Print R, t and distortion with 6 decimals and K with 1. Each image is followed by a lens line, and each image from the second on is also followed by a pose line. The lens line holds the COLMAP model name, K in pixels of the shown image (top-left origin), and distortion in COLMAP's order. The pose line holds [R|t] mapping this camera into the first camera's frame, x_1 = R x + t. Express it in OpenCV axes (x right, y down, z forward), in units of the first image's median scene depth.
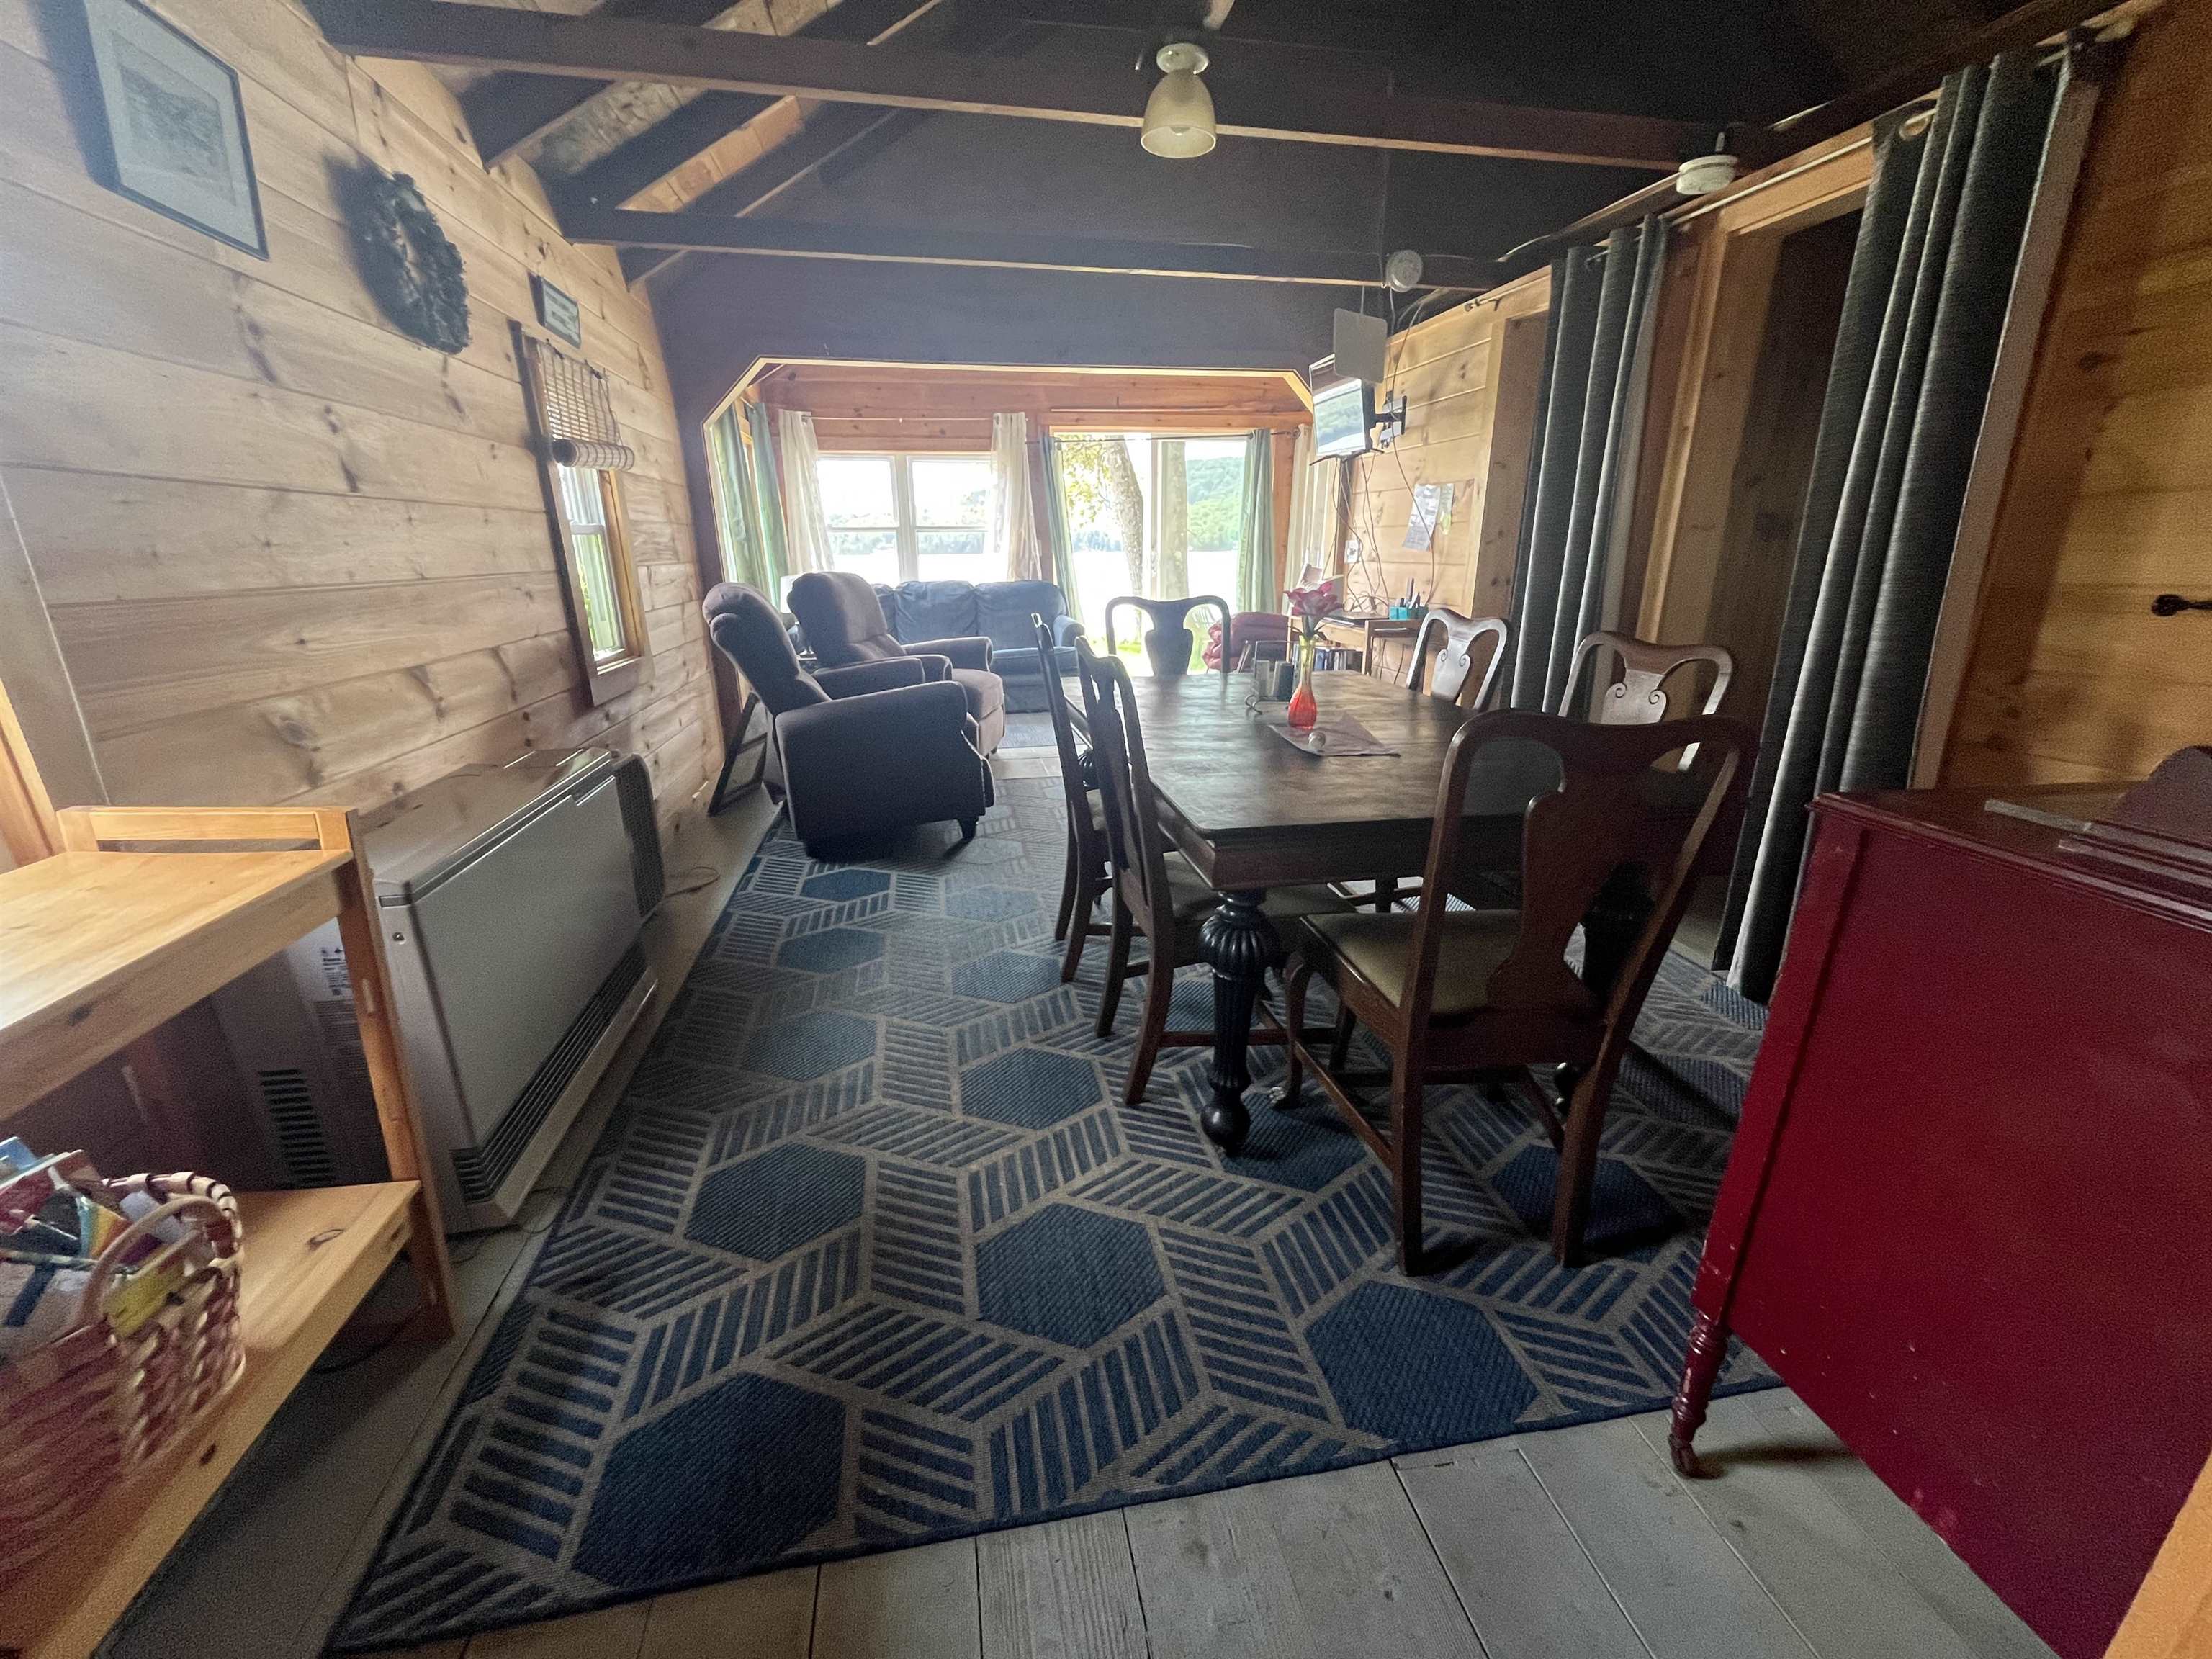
lens RADIAL K [[895.4, 0, 1098.1], [0, 895.4, 818.4], [0, 0, 1]] dist [-0.003173, 0.001101]
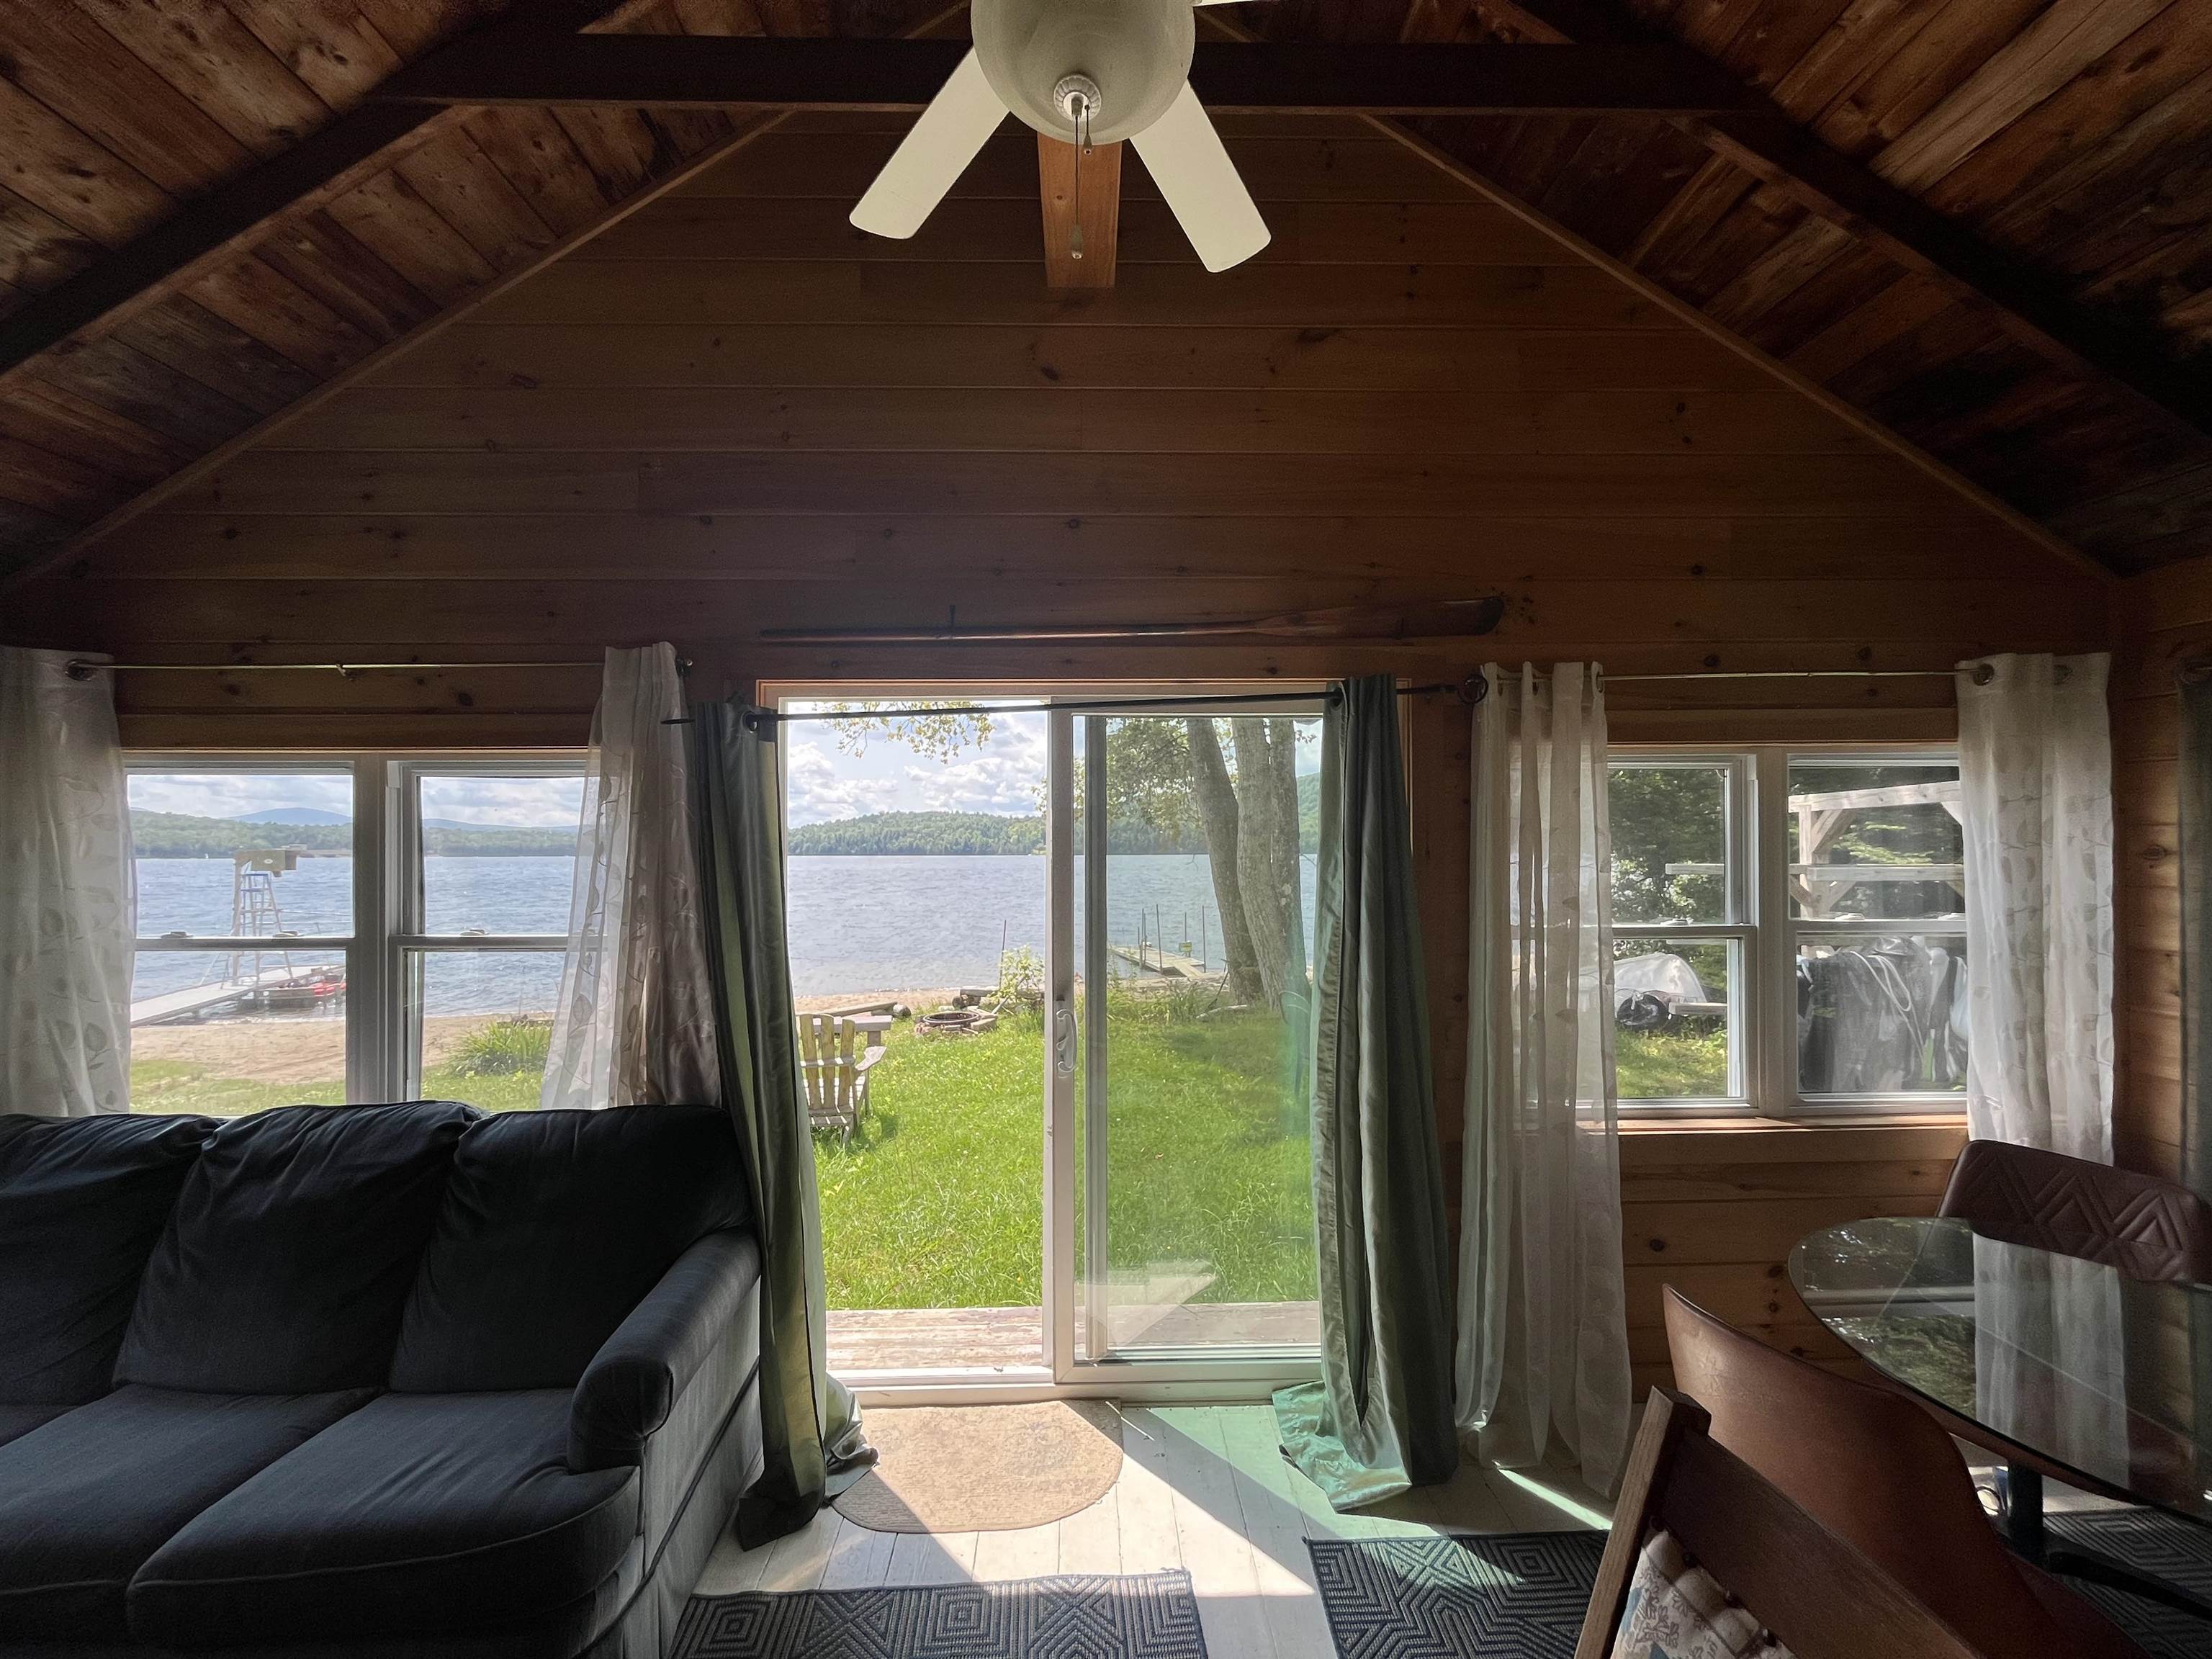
lens RADIAL K [[895.4, 0, 1108.4], [0, 895.4, 826.6], [0, 0, 1]] dist [-0.003173, 0.001101]
pose [[0.987558, 0.002658, -0.157231, 0.143066], [-0.049967, 0.953343, -0.297724, -0.282342], [0.149104, 0.301876, 0.941615, 0.700947]]
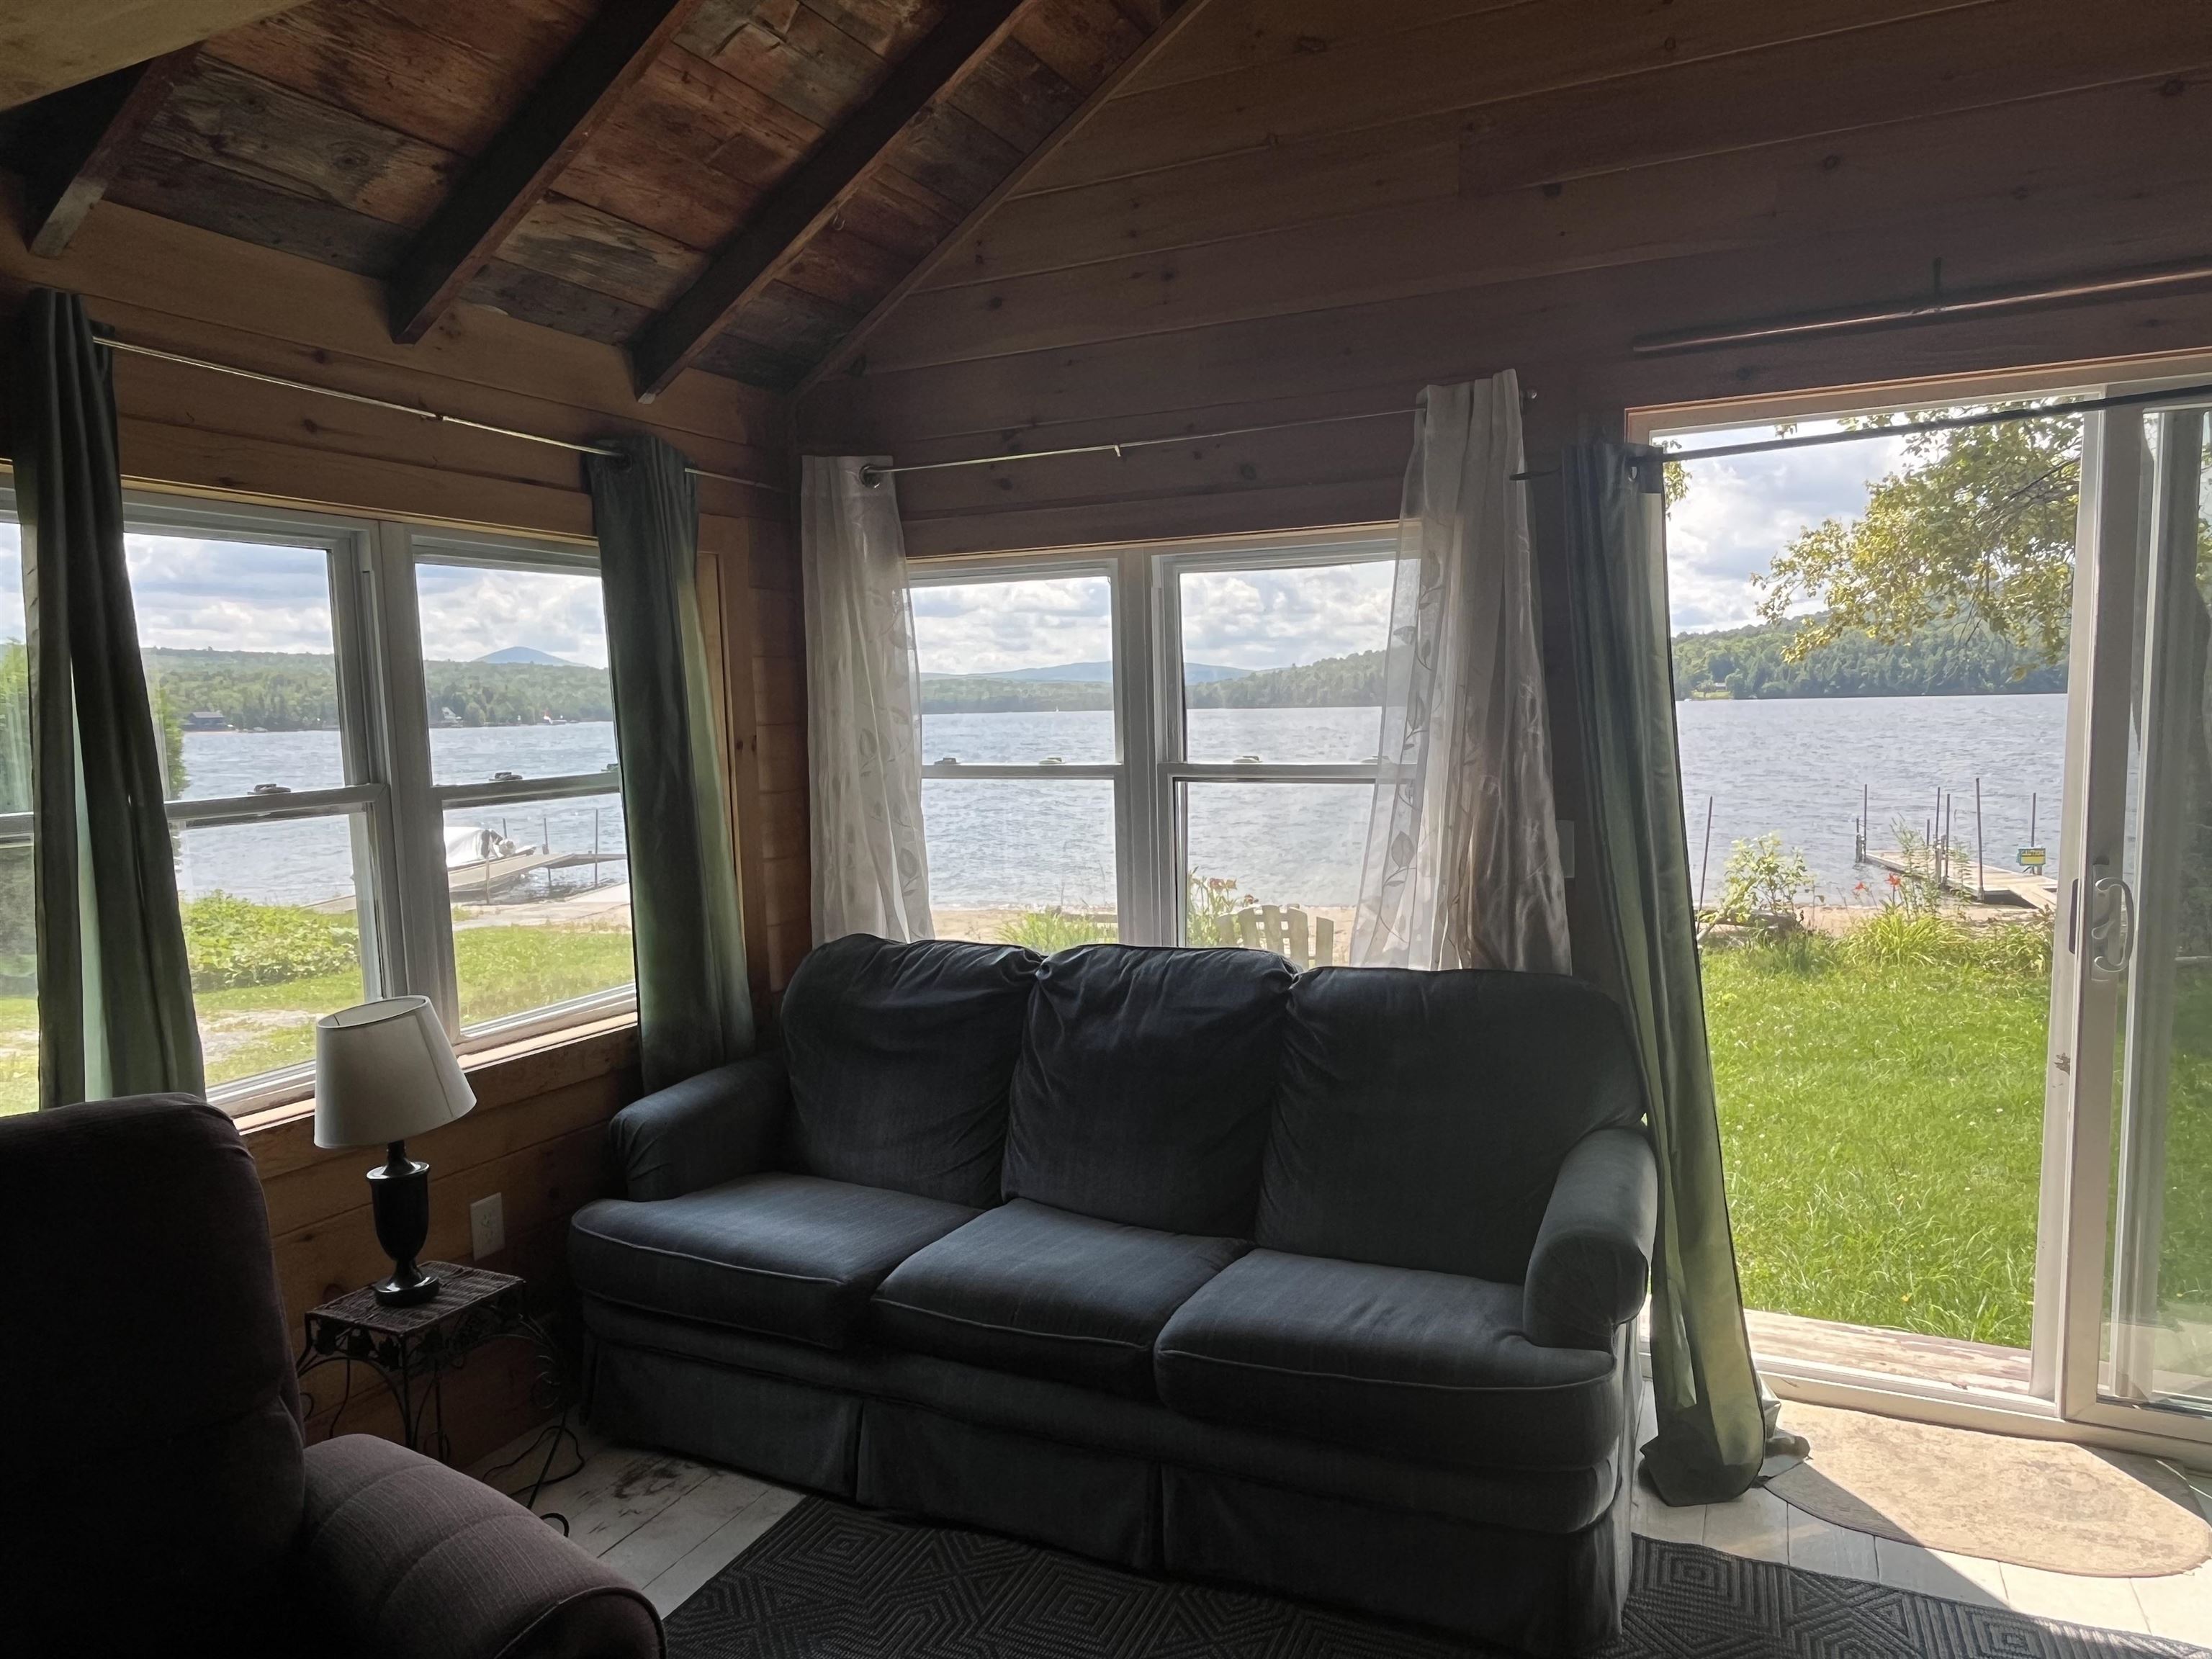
lens RADIAL K [[1418.1, 0, 1111.7], [0, 1418.1, 833.6], [0, 0, 1]] dist [0.000372, 0.001201]
pose [[0.809886, 0.046593, -0.584734, 0.072382], [-0.151033, 0.979795, -0.131117, -0.240739], [0.566810, 0.194504, 0.800559, 0.609585]]
